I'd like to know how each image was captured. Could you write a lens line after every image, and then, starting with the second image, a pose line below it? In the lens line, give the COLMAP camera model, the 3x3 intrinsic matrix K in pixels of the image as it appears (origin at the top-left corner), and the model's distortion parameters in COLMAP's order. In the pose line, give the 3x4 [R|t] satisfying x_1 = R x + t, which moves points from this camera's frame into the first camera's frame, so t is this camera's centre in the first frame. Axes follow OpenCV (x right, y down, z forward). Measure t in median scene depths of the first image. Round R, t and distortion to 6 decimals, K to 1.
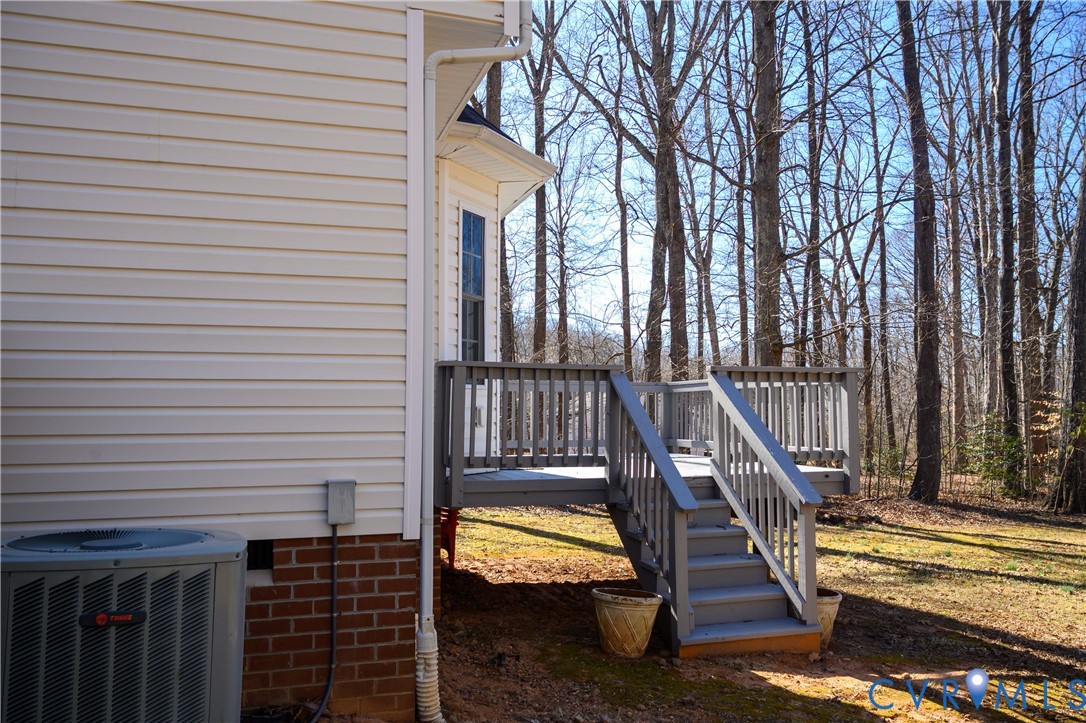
lens RADIAL K [[867.4, 0, 540.9], [0, 867.4, 355.5], [0, 0, 1]] dist [0.028406, 0.005665]
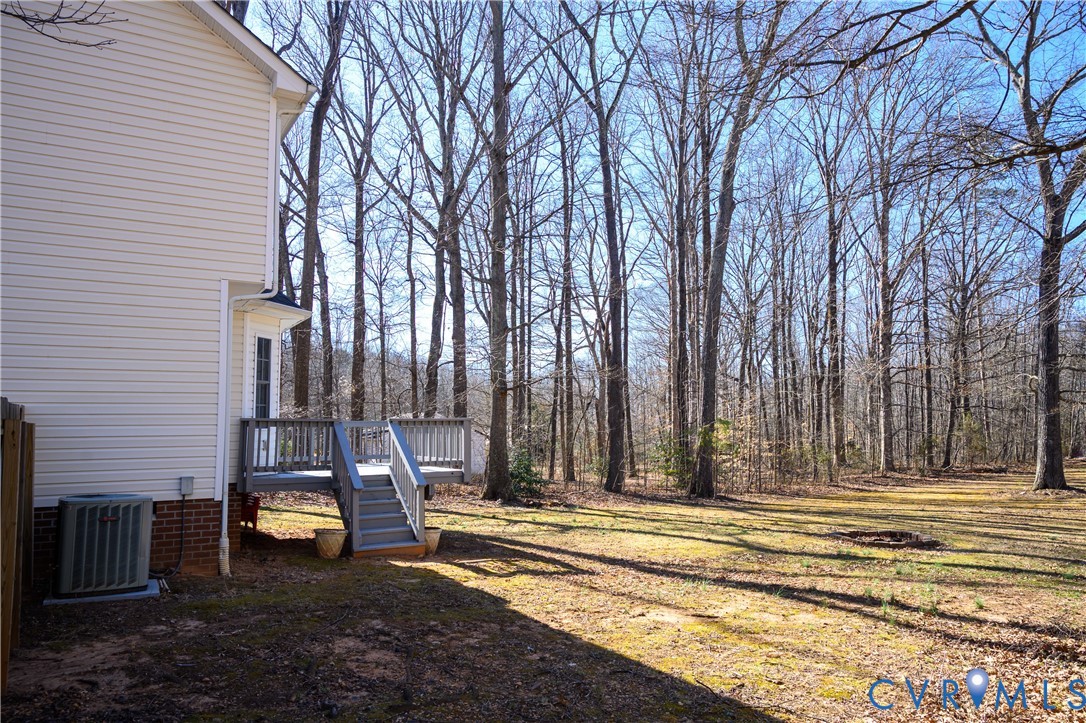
lens RADIAL K [[733.0, 0, 544.1], [0, 733.0, 365.6], [0, 0, 1]] dist [-0.004526, 0.003302]
pose [[0.973500, 0.014715, 0.228215, 0.162176], [-0.010294, 0.999736, -0.020553, -0.081120], [-0.228457, 0.017659, 0.973394, -0.736627]]
